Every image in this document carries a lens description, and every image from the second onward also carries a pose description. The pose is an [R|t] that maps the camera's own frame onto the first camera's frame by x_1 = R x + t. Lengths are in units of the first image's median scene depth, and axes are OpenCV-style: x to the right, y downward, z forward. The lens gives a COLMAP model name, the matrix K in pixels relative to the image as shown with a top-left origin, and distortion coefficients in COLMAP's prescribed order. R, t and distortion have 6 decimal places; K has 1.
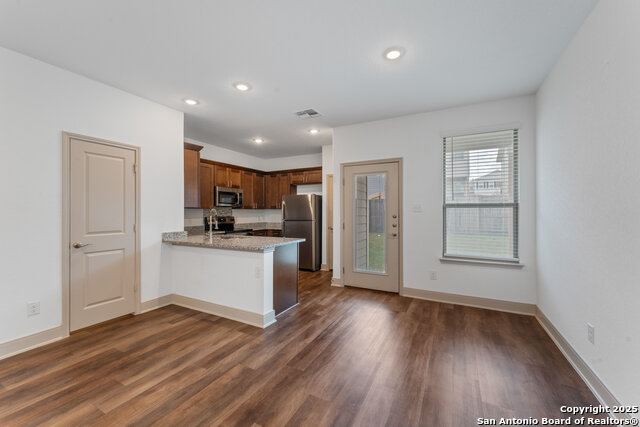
lens RADIAL K [[256.0, 0, 318.0], [0, 256.0, 210.8], [0, 0, 1]] dist [-0.002301, -0.000185]
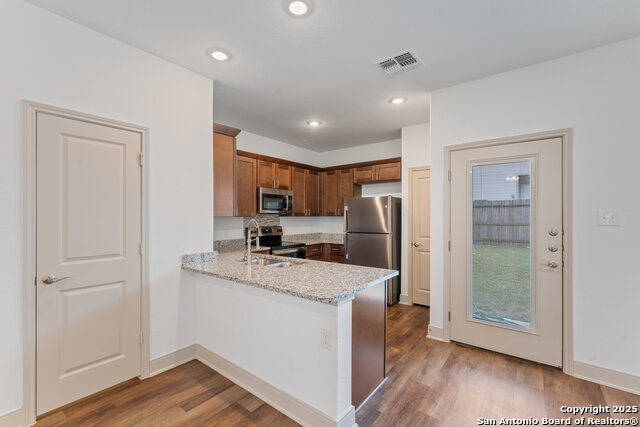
lens RADIAL K [[277.3, 0, 318.3], [0, 277.3, 215.2], [0, 0, 1]] dist [0.000555, -0.000635]
pose [[0.983601, 0.000518, -0.180355, -0.109105], [-0.000404, 1.000000, 0.000667, -0.018999], [0.180356, -0.000583, 0.983601, 0.312269]]
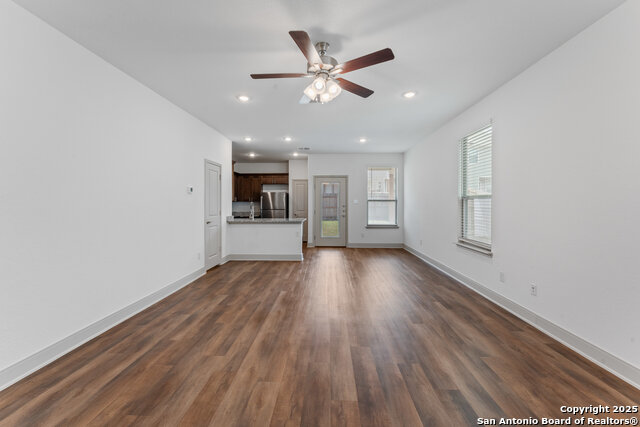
lens RADIAL K [[256.0, 0, 314.9], [0, 256.0, 203.6], [0, 0, 1]] dist [-0.002301, -0.000185]
pose [[0.908835, 0.000323, 0.417156, -0.715902], [-0.000929, 0.999999, 0.001248, 0.001566], [-0.417155, -0.001522, 0.908834, -0.657829]]
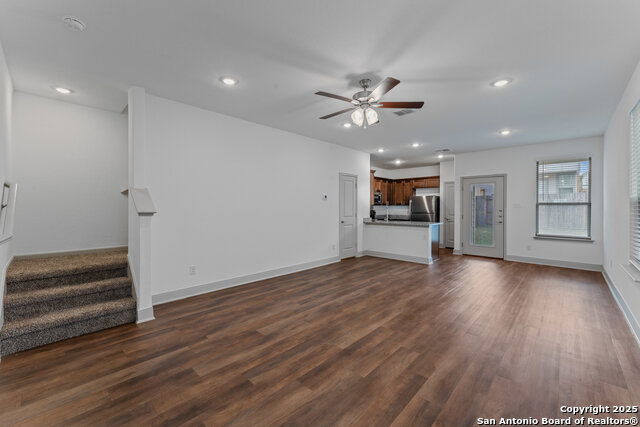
lens RADIAL K [[256.0, 0, 319.5], [0, 256.0, 208.8], [0, 0, 1]] dist [-0.002301, -0.000185]
pose [[0.961338, 0.005805, -0.275308, -0.364709], [-0.003158, 0.999944, 0.010056, -0.001567], [0.275351, -0.008798, 0.961303, -0.884601]]
